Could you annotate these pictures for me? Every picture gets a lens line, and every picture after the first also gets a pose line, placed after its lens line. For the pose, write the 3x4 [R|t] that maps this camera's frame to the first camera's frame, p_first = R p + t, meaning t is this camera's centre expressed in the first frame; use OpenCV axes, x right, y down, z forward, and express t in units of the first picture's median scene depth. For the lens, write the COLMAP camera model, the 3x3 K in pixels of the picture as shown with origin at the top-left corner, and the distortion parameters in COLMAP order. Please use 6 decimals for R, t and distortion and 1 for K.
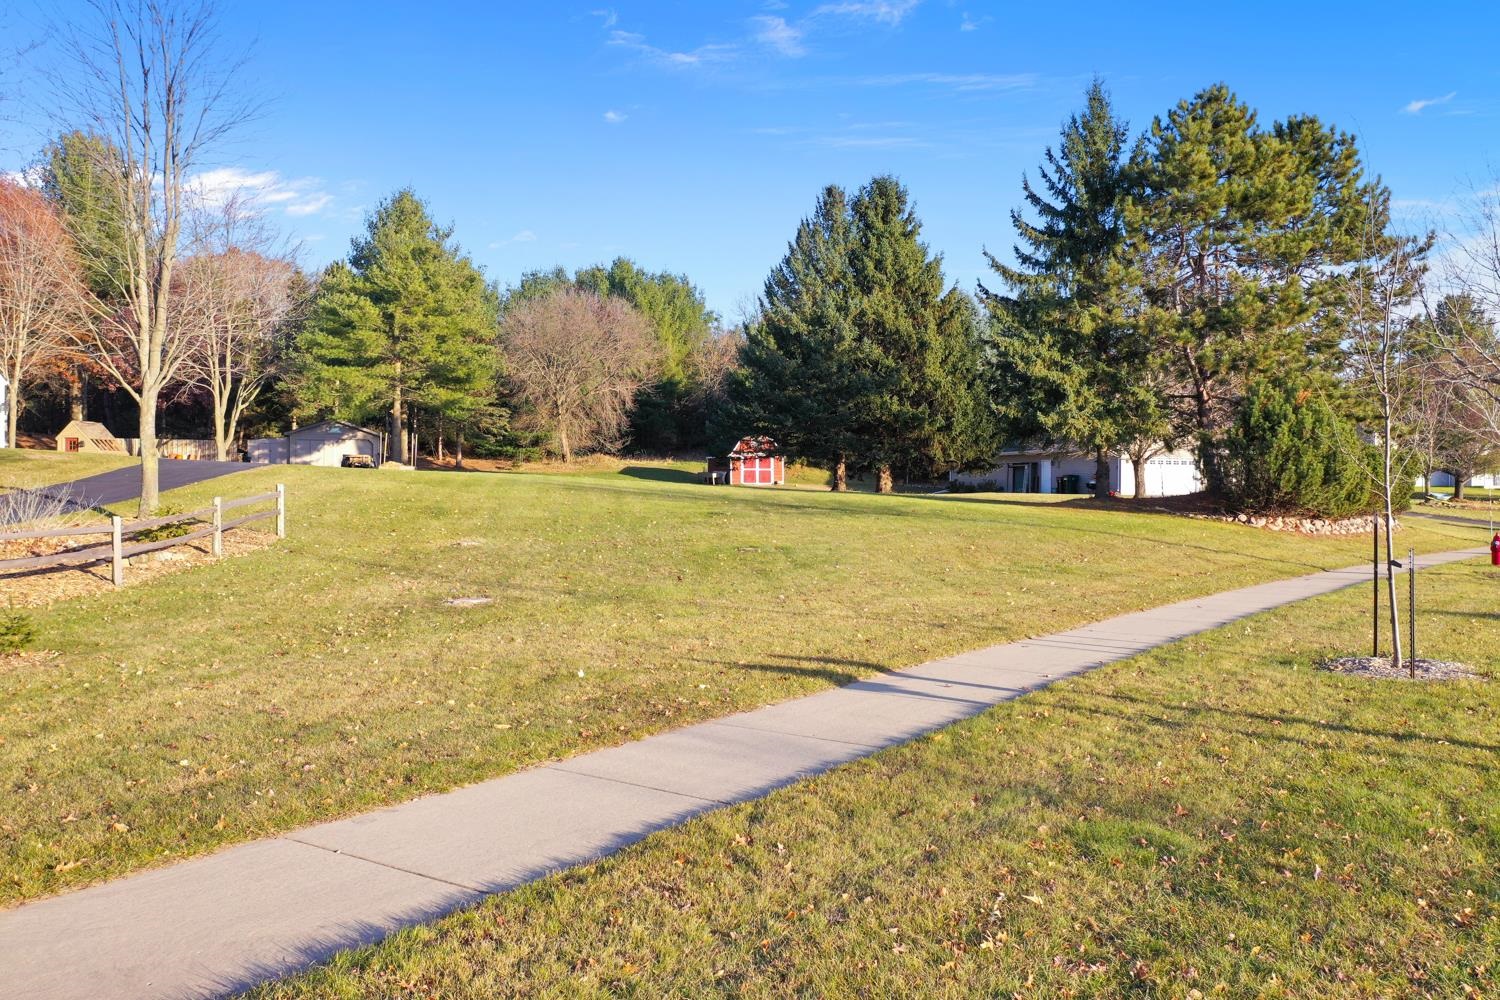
lens RADIAL K [[1214.5, 0, 750.9], [0, 1214.5, 498.5], [0, 0, 1]] dist [0.013692, 0.007237]
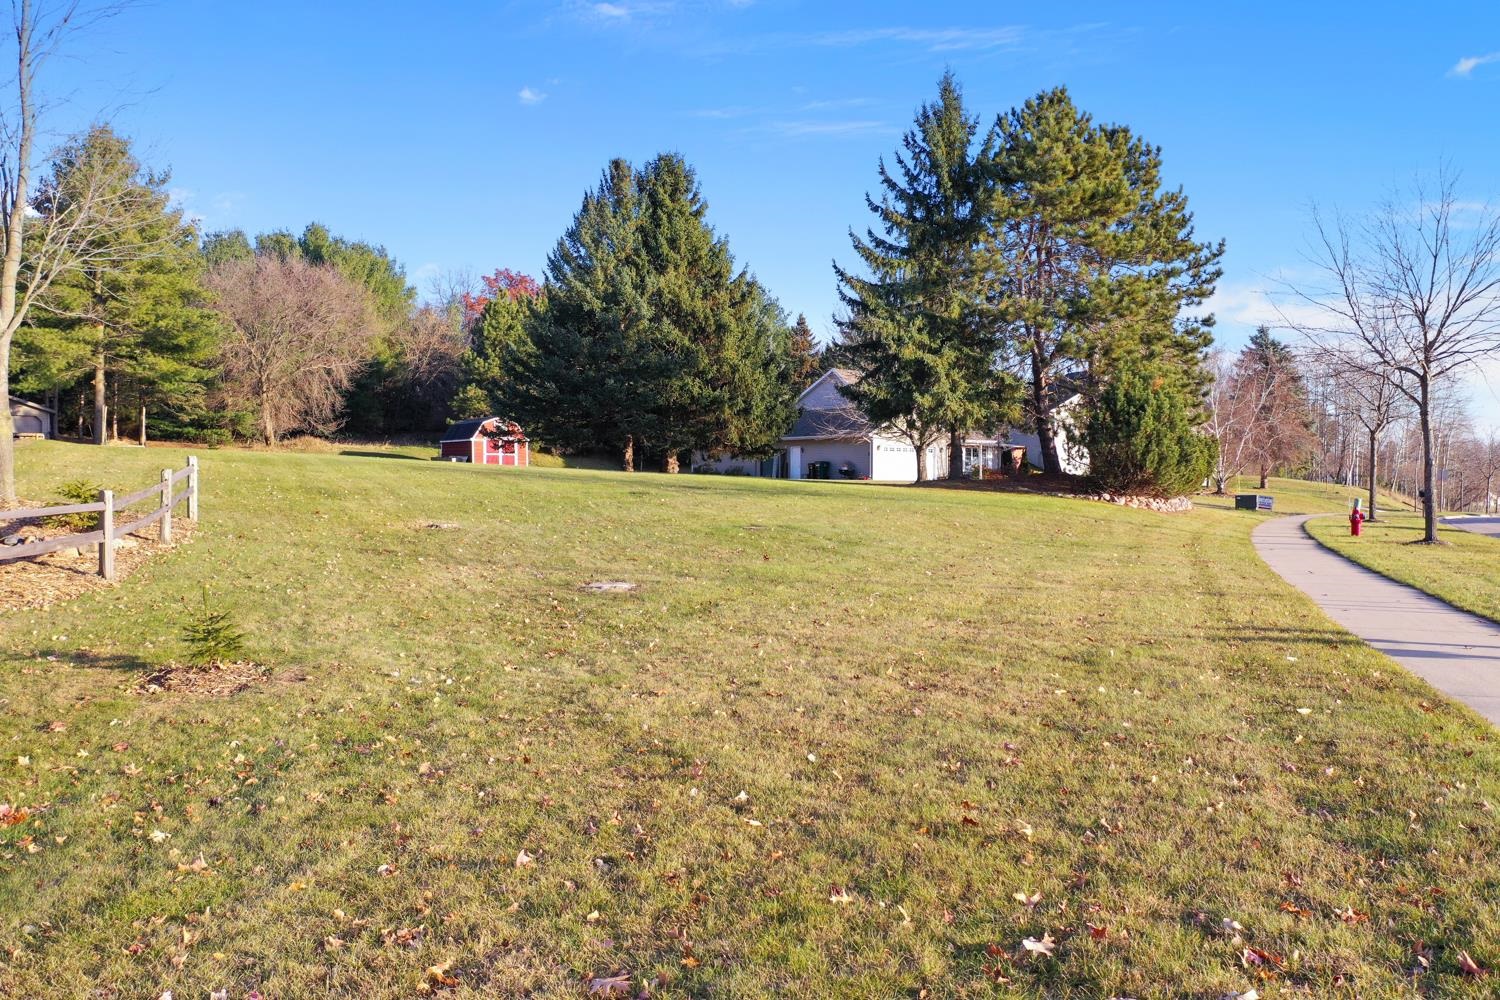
lens RADIAL K [[1214.5, 0, 749.3], [0, 1214.5, 496.8], [0, 0, 1]] dist [0.013692, 0.007237]
pose [[0.954779, -0.003756, 0.297292, -0.127508], [0.002072, 0.999980, 0.005978, 0.005495], [-0.297309, -0.005091, 0.954768, 0.048432]]
